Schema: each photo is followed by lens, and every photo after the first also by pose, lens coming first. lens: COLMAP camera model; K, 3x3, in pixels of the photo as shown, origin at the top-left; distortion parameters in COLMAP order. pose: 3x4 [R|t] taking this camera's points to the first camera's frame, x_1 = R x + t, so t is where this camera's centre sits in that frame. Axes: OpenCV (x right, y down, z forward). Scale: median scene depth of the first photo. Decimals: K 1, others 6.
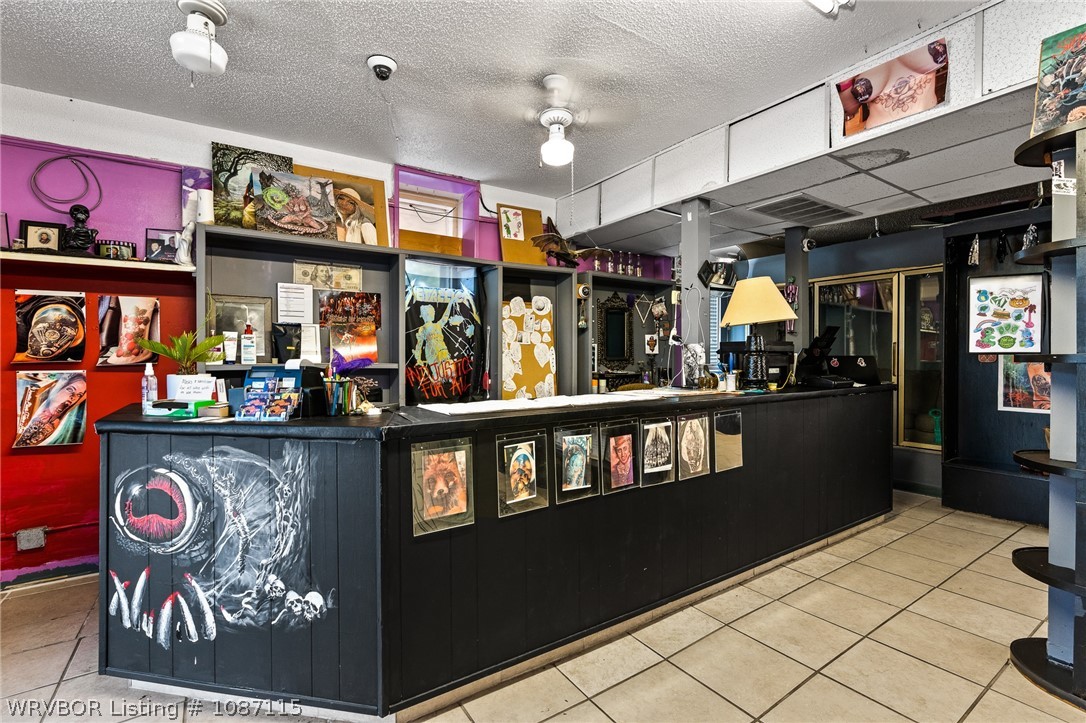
lens RADIAL K [[491.2, 0, 545.7], [0, 491.2, 357.9], [0, 0, 1]] dist [-0.010163, 0.002606]
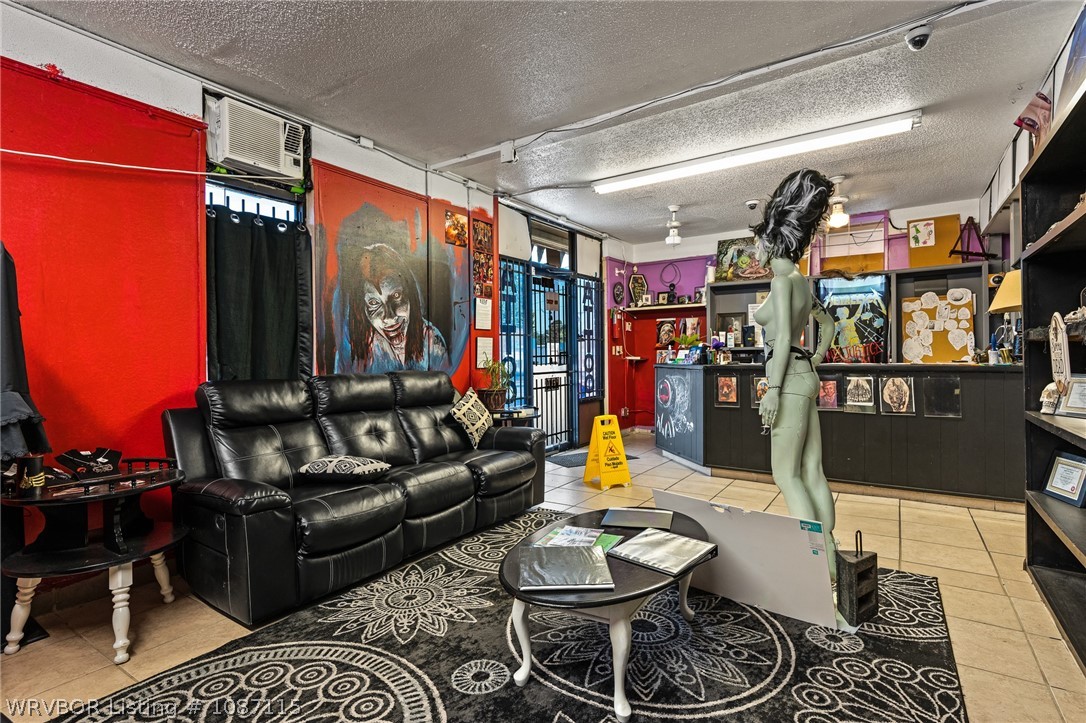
lens RADIAL K [[518.7, 0, 541.0], [0, 518.7, 355.0], [0, 0, 1]] dist [-0.004173, -0.001074]
pose [[0.361676, 0.003170, -0.932299, 1.068007], [0.001583, 0.999991, 0.004014, 0.033218], [0.932303, -0.002928, 0.361667, -0.488164]]
